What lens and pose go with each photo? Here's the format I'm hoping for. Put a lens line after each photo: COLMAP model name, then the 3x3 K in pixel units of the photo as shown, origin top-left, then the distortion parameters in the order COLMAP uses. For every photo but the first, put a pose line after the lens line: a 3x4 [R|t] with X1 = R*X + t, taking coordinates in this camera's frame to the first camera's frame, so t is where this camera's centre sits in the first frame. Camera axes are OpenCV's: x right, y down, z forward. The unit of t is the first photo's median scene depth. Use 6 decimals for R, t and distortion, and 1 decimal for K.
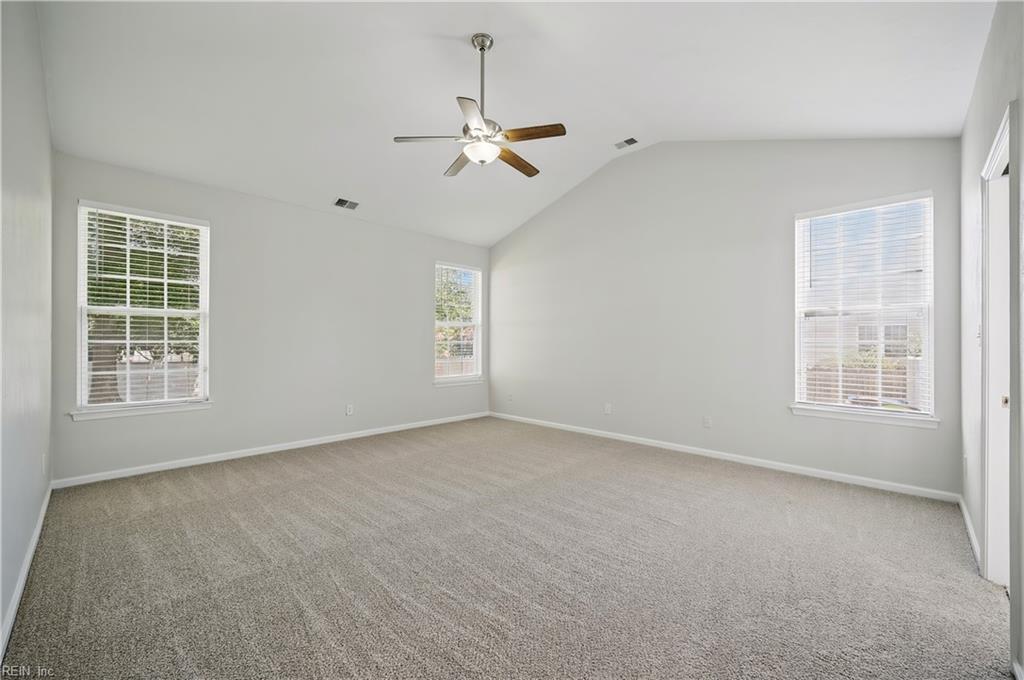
lens RADIAL K [[408.5, 0, 517.1], [0, 408.5, 346.4], [0, 0, 1]] dist [0.002397, 0.000192]
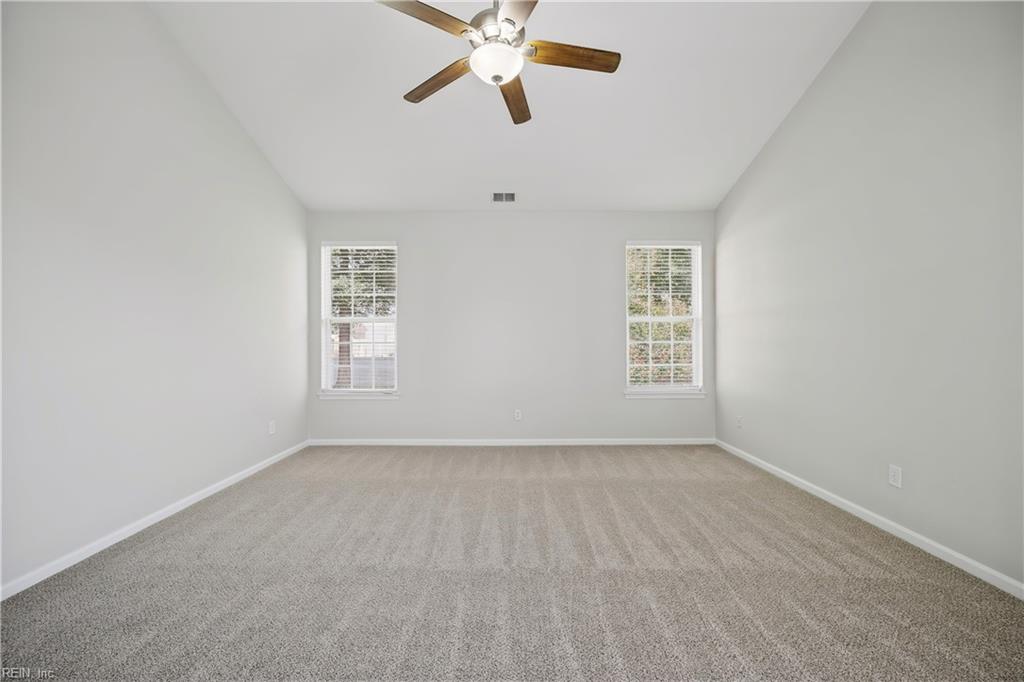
lens RADIAL K [[408.5, 0, 509.9], [0, 408.5, 347.5], [0, 0, 1]] dist [0.002397, 0.000192]
pose [[0.703388, 0.004794, -0.710790, 0.327292], [-0.003489, 0.999988, 0.003291, -0.003773], [0.710797, 0.000165, 0.703397, 0.419276]]
